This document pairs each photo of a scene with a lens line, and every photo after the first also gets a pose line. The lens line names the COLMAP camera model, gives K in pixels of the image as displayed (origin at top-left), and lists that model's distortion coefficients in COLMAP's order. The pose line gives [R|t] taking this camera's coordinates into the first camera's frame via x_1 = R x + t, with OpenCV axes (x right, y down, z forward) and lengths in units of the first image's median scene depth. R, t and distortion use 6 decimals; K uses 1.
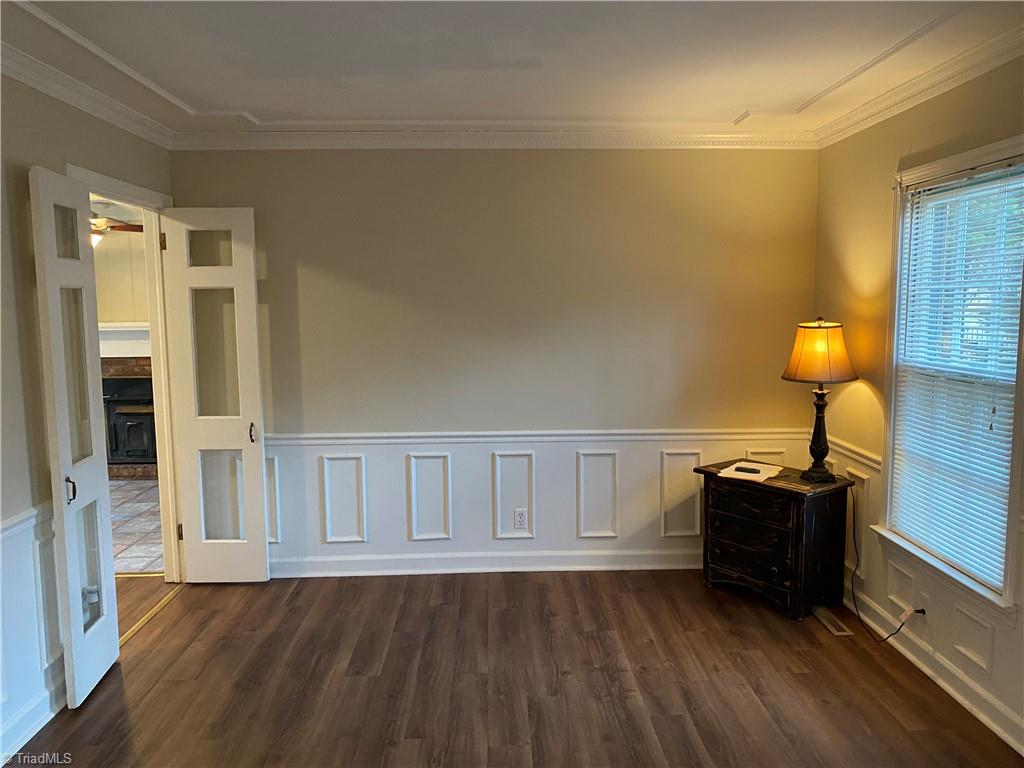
lens RADIAL K [[785.6, 0, 511.8], [0, 785.6, 379.9], [0, 0, 1]] dist [0.054967, -0.053606]
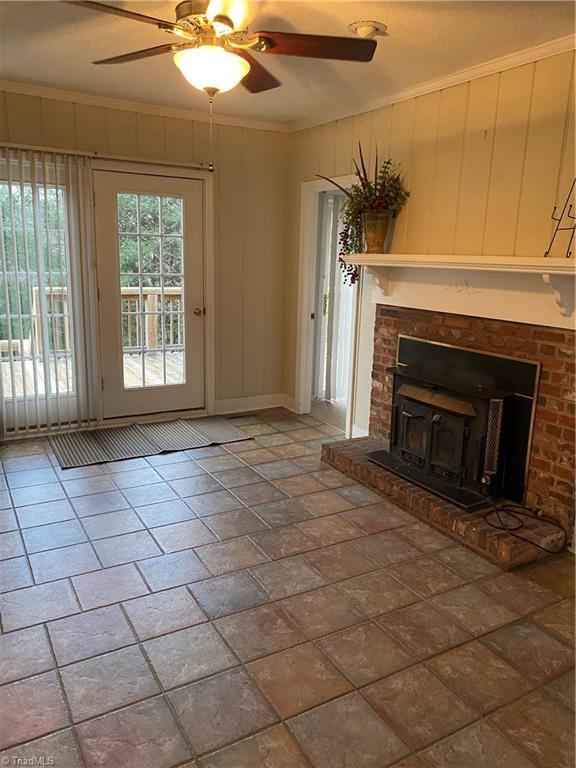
lens RADIAL K [[589.2, 0, 294.3], [0, 589.2, 381.1], [0, 0, 1]] dist [0.054967, -0.053606]
pose [[0.481252, 0.215123, -0.849776, -0.117891], [-0.122225, 0.976417, 0.177963, -0.046170], [0.868020, 0.018219, 0.496196, 0.674145]]
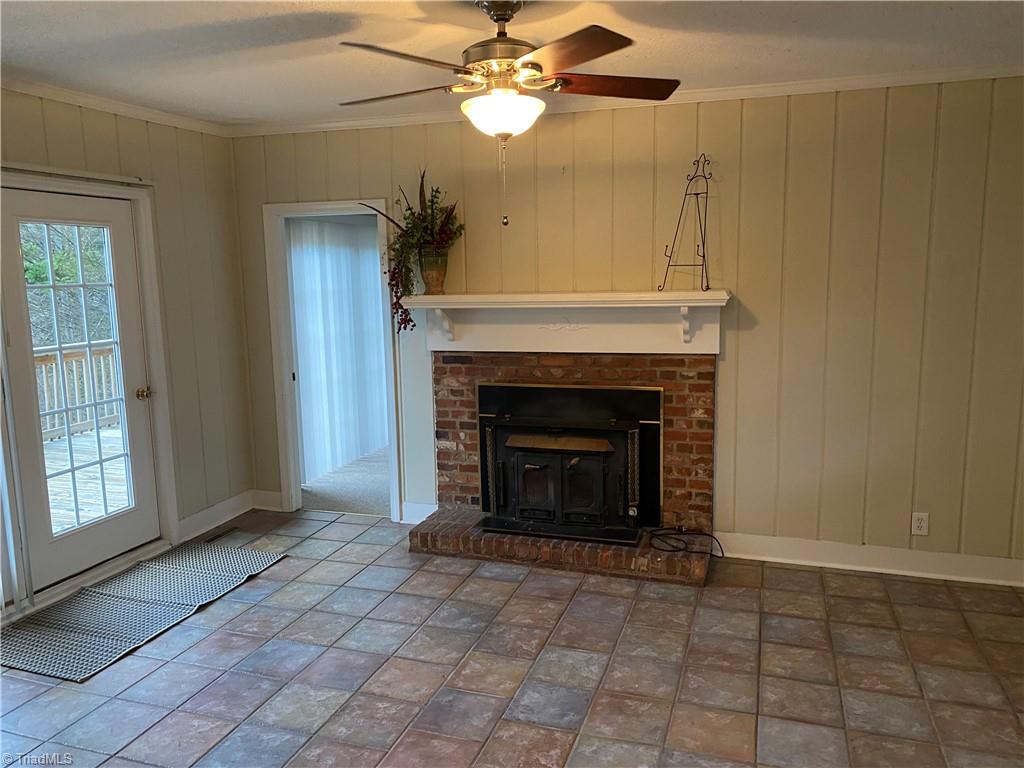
lens RADIAL K [[785.6, 0, 522.4], [0, 785.6, 376.8], [0, 0, 1]] dist [0.054967, -0.053606]
pose [[0.943132, 0.042734, -0.329659, -0.294489], [-0.027949, 0.998385, 0.049462, -0.040293], [0.331240, -0.037435, 0.942804, 0.446159]]
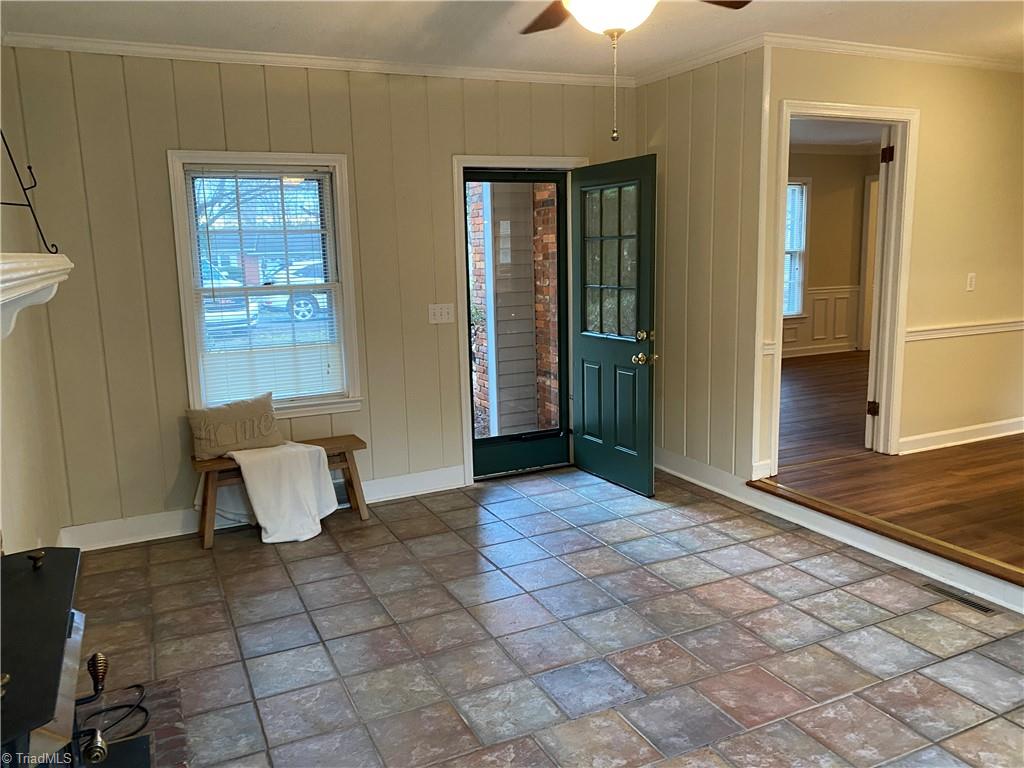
lens RADIAL K [[785.6, 0, 506.8], [0, 785.6, 384.4], [0, 0, 1]] dist [0.054967, -0.053606]
pose [[-0.399967, -0.131285, 0.907078, -0.694156], [0.121024, 0.973456, 0.194257, -0.063553], [-0.908504, 0.187475, -0.373462, 0.956171]]
